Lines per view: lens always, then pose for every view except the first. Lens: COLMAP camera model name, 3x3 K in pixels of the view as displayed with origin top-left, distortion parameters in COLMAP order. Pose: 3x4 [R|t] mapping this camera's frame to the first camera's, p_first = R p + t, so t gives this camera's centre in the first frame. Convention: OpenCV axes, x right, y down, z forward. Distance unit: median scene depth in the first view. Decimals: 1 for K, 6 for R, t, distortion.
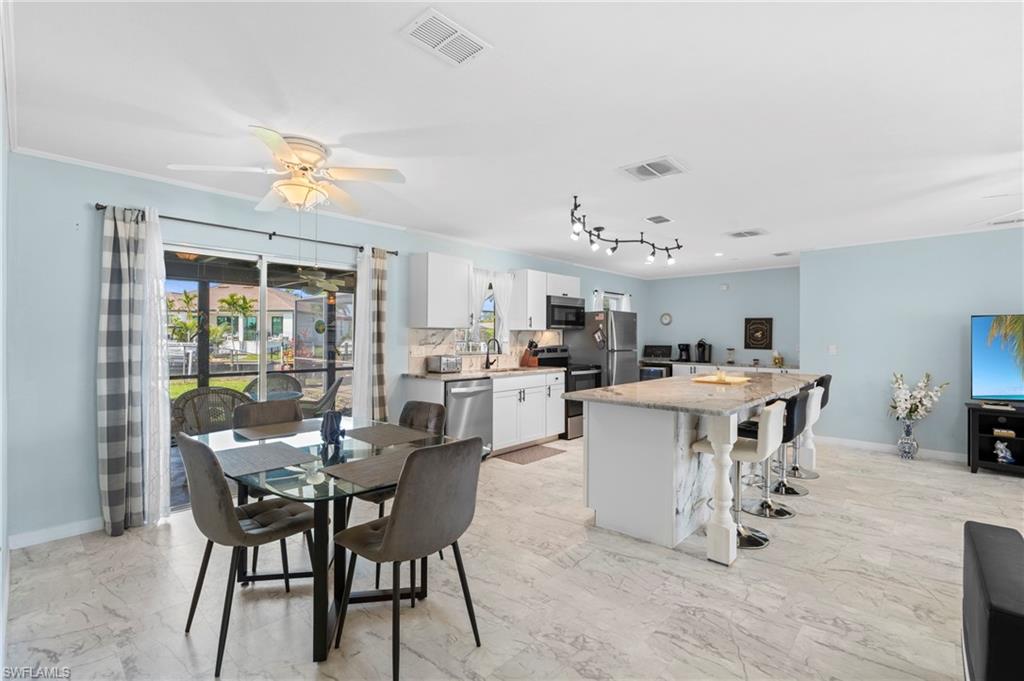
lens RADIAL K [[463.3, 0, 518.4], [0, 463.3, 338.2], [0, 0, 1]] dist [-0.006991, 0.000422]
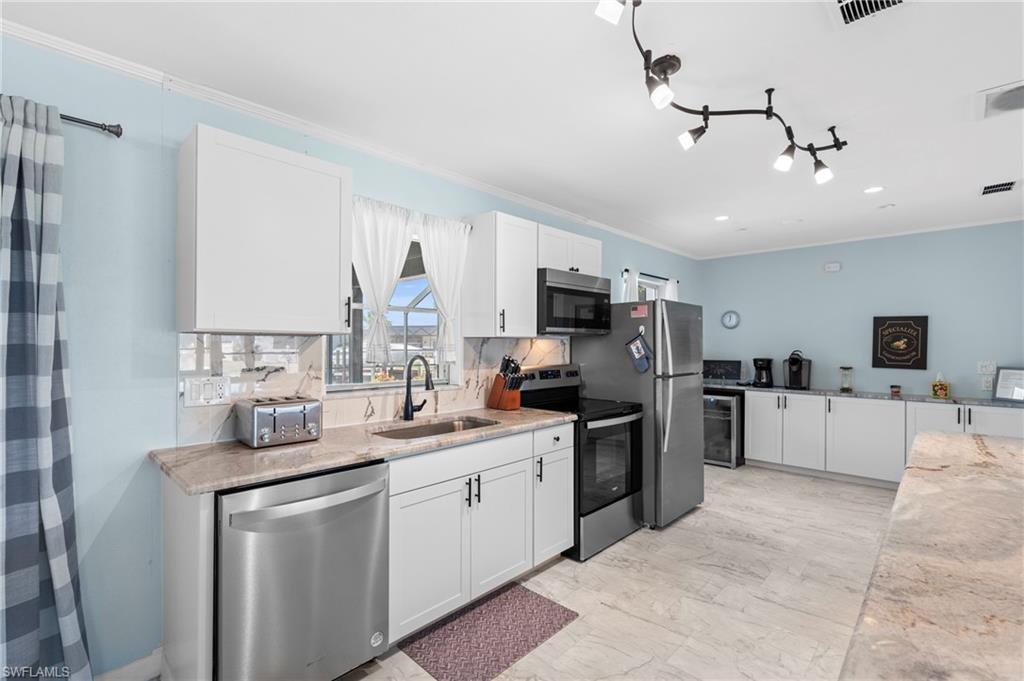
lens RADIAL K [[463.3, 0, 518.4], [0, 463.3, 338.2], [0, 0, 1]] dist [-0.006991, 0.000422]
pose [[0.999839, 0.000056, -0.017952, 0.048438], [-0.000284, 0.999920, -0.012678, -0.009562], [0.017950, 0.012681, 0.999758, 0.488377]]
